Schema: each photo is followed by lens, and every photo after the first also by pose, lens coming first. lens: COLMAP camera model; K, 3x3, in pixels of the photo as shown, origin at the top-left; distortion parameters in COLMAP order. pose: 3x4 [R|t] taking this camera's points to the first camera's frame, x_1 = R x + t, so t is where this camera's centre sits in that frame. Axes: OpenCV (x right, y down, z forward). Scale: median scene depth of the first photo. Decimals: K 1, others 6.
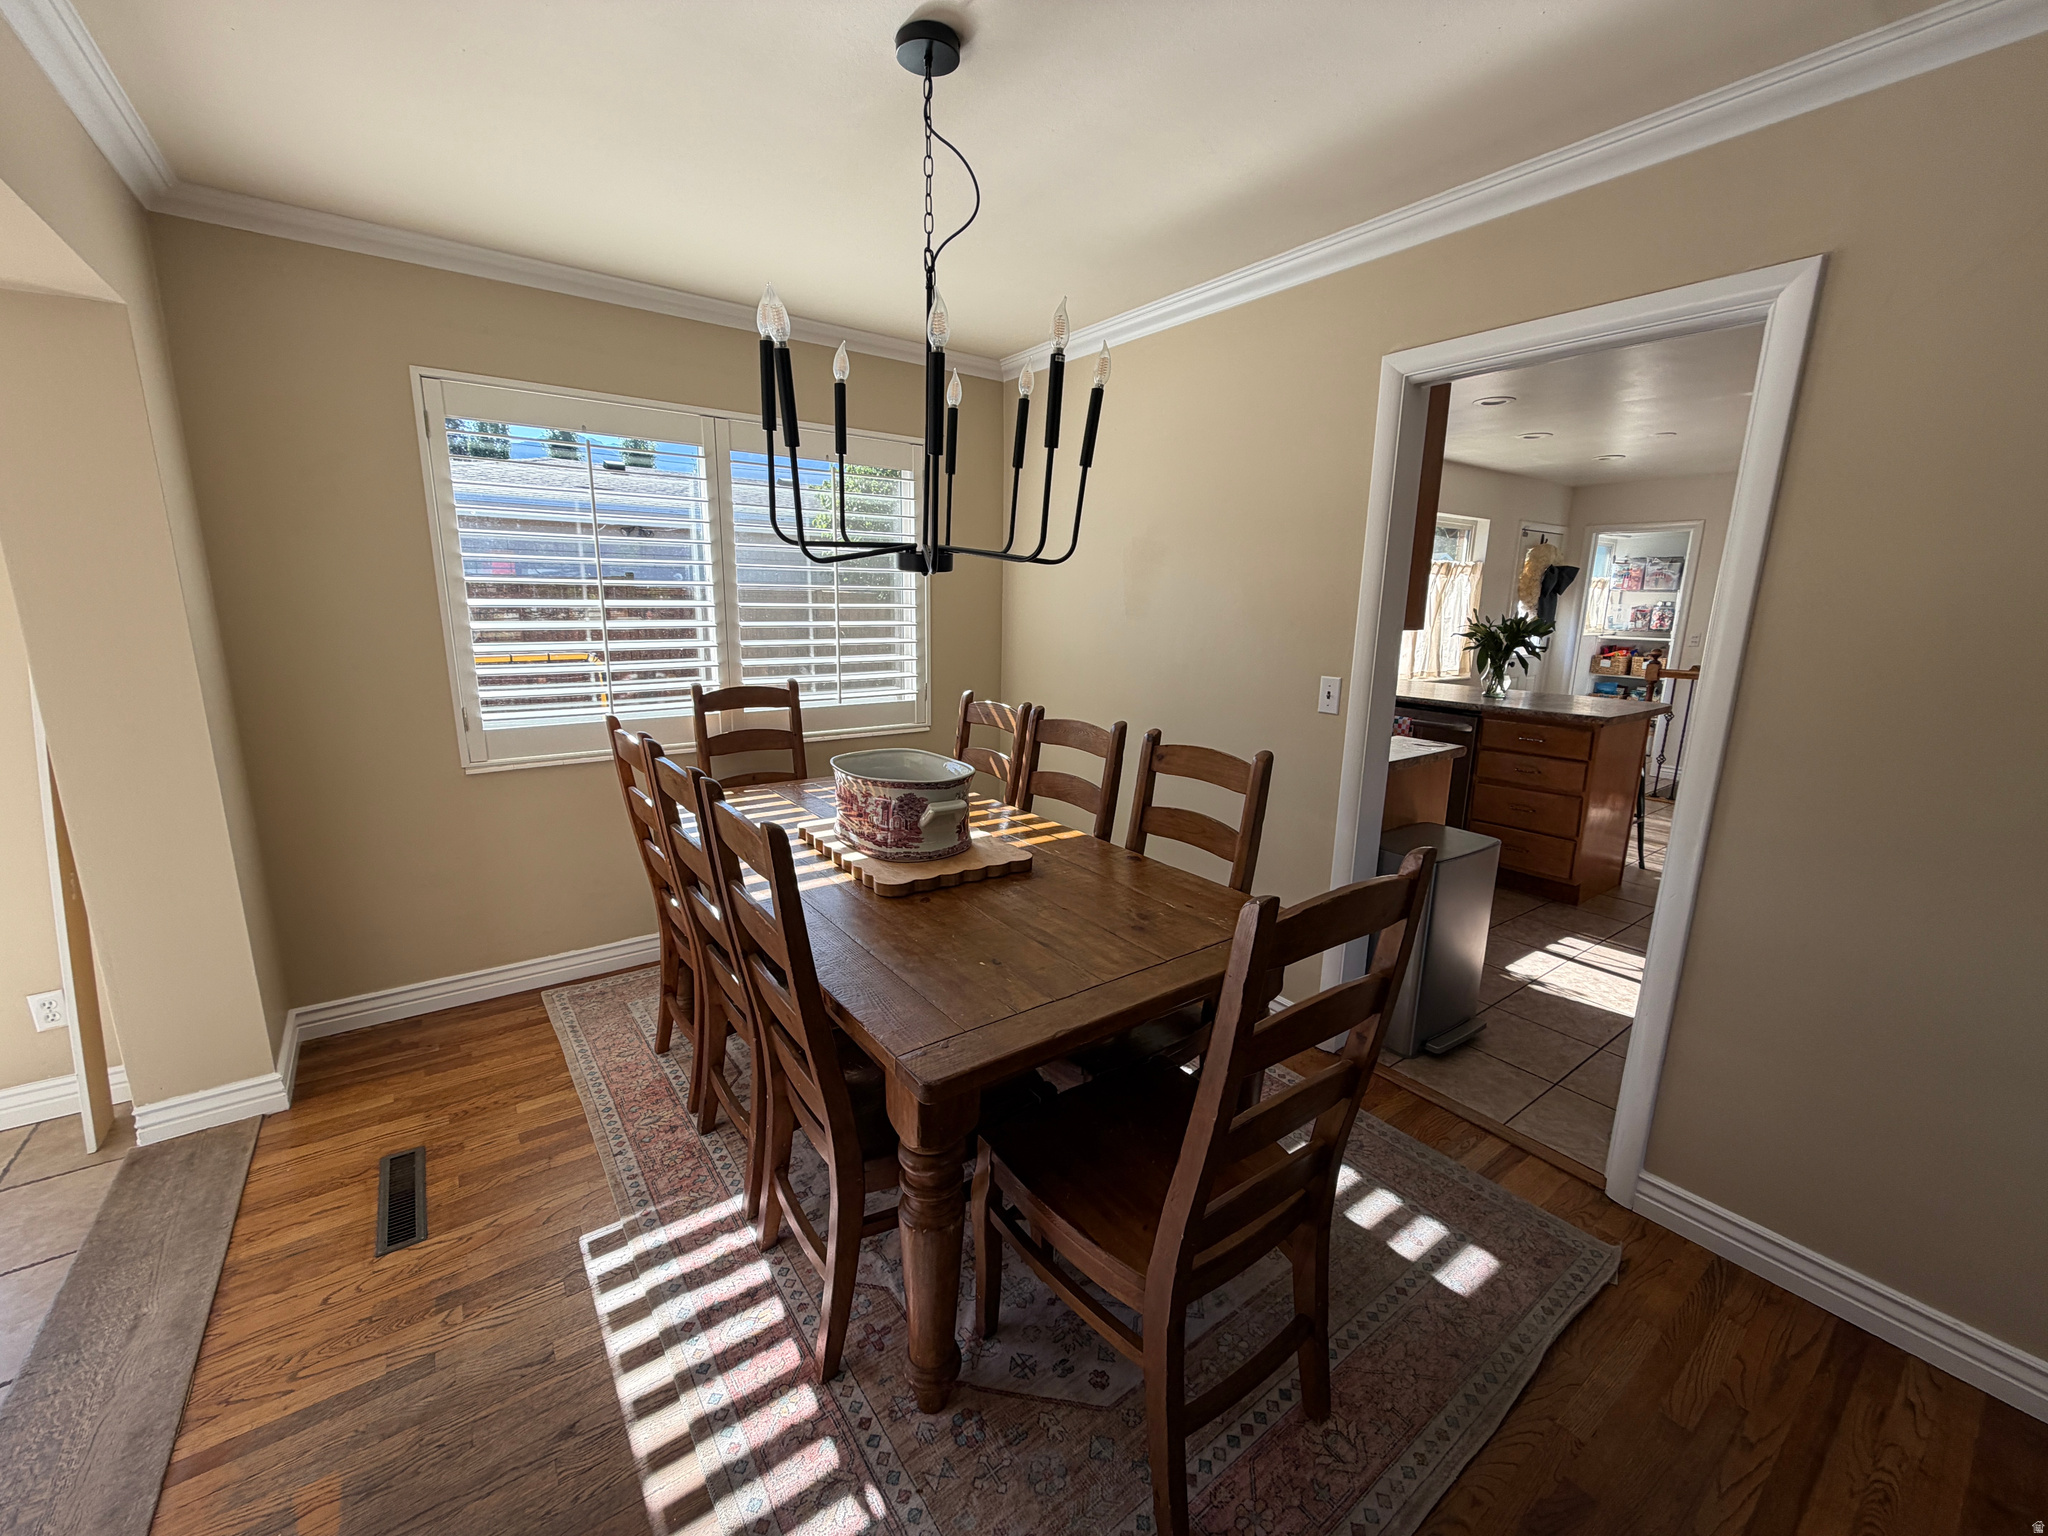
lens RADIAL K [[816.4, 0, 1018.4], [0, 816.4, 768.9], [0, 0, 1]] dist [0.002143, 0.000112]
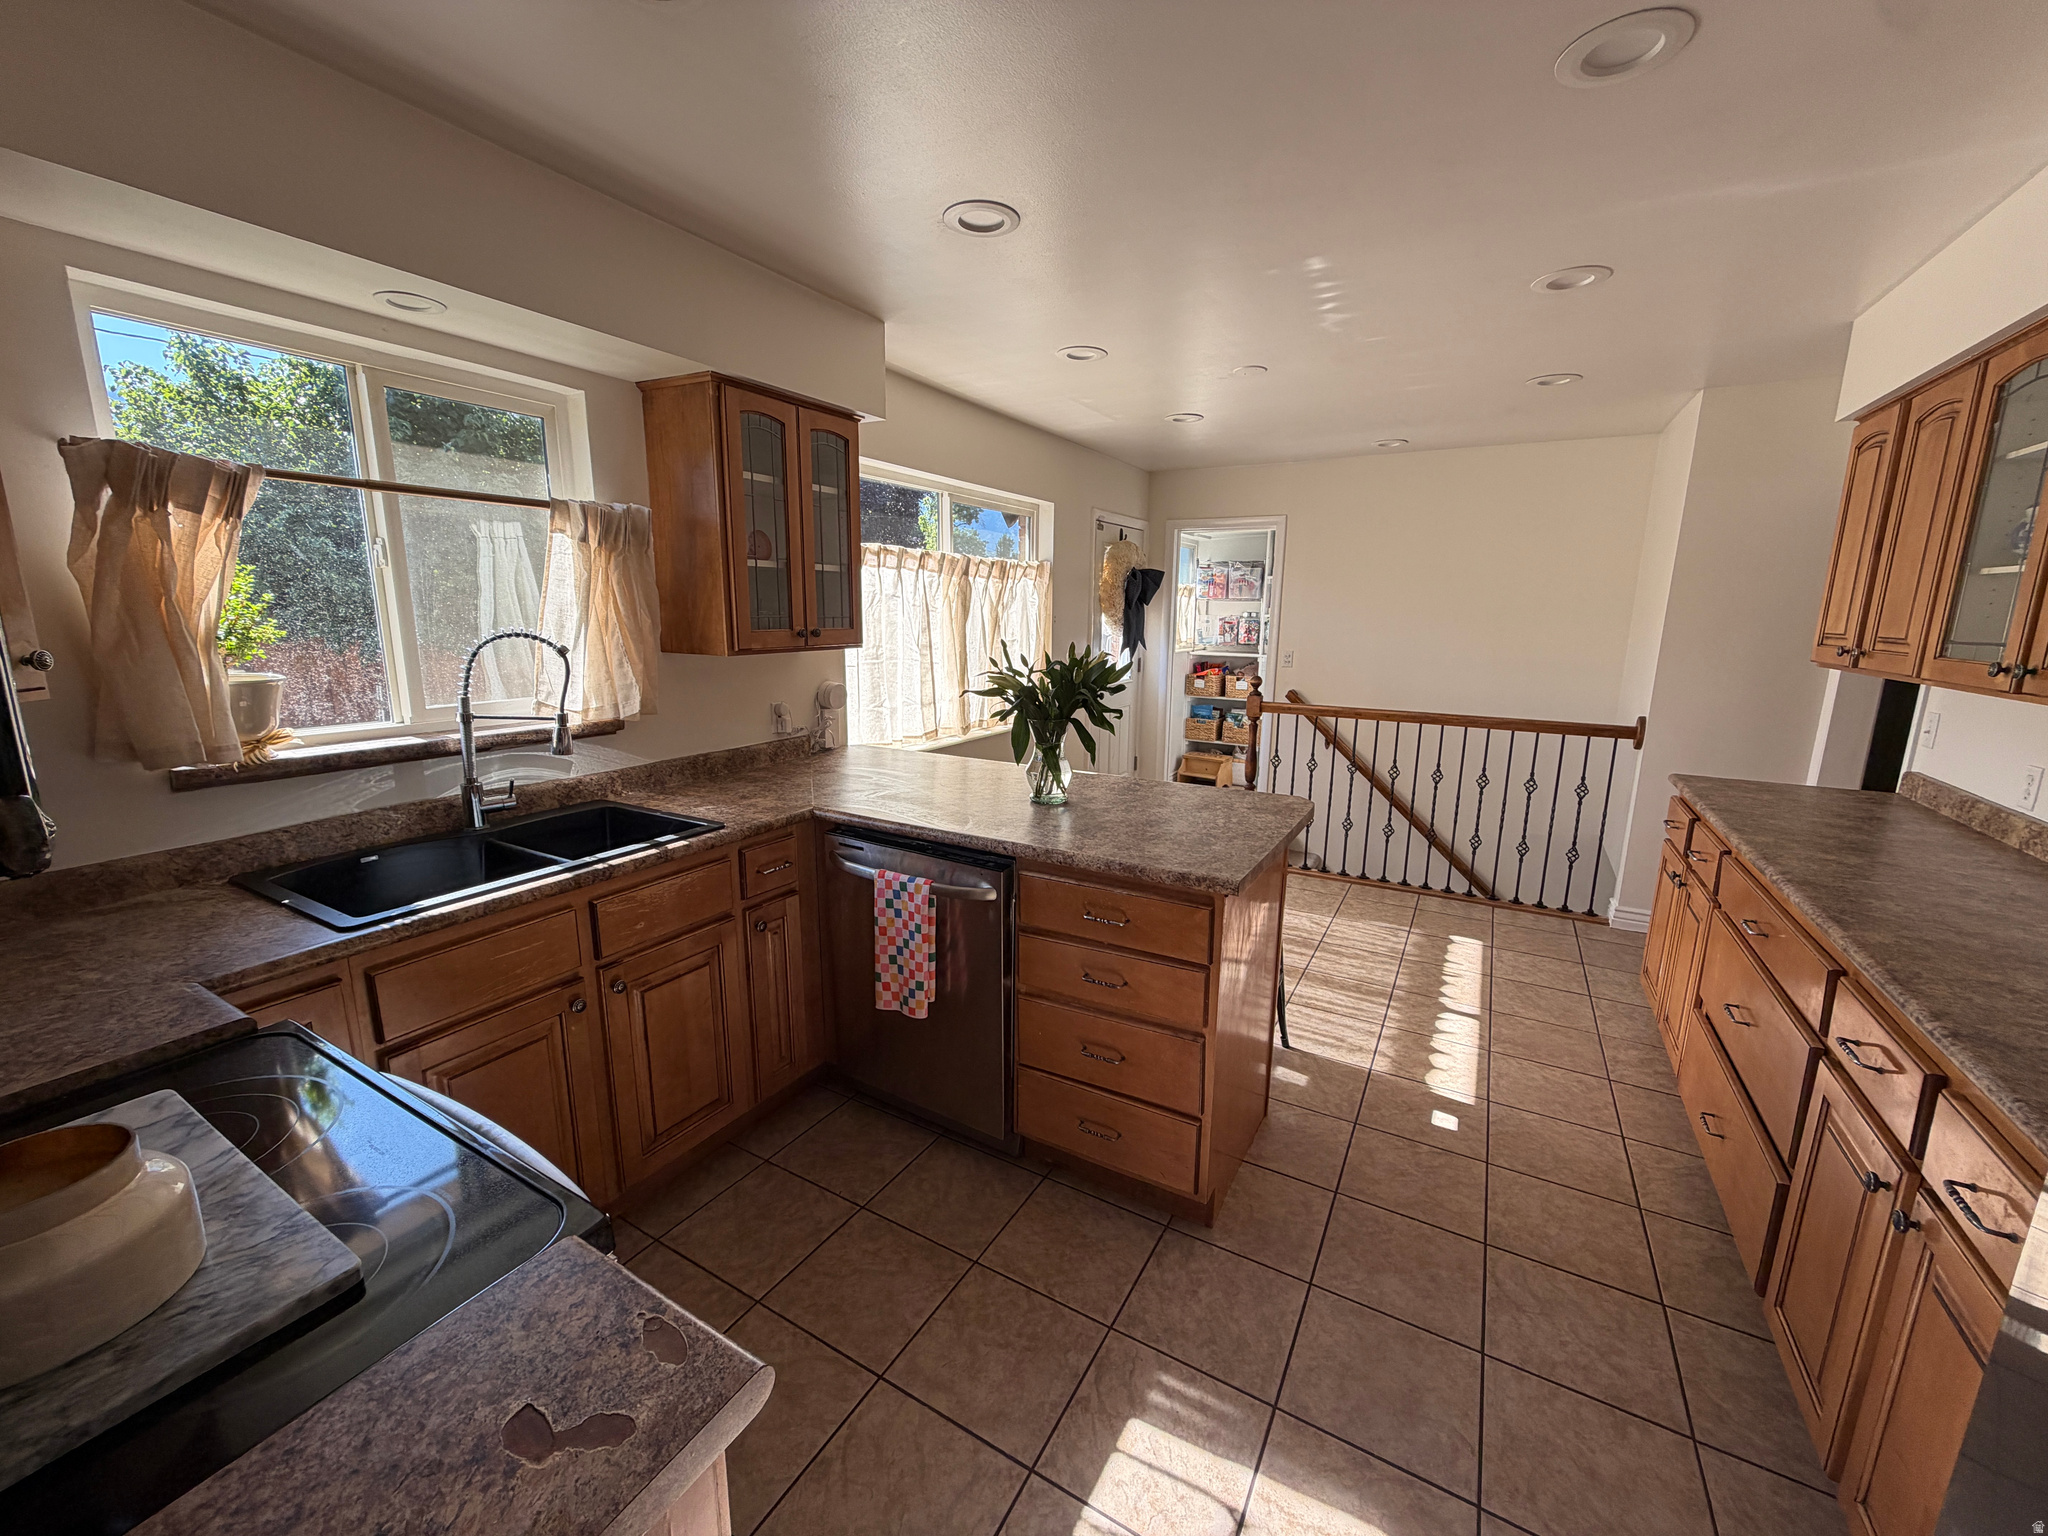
lens RADIAL K [[816.4, 0, 1025.1], [0, 816.4, 769.5], [0, 0, 1]] dist [0.002143, 0.000112]
pose [[0.912807, -0.085496, 0.399342, 0.222211], [0.087037, 0.996102, 0.014311, -0.075153], [-0.399009, 0.021694, 0.916690, 0.319528]]
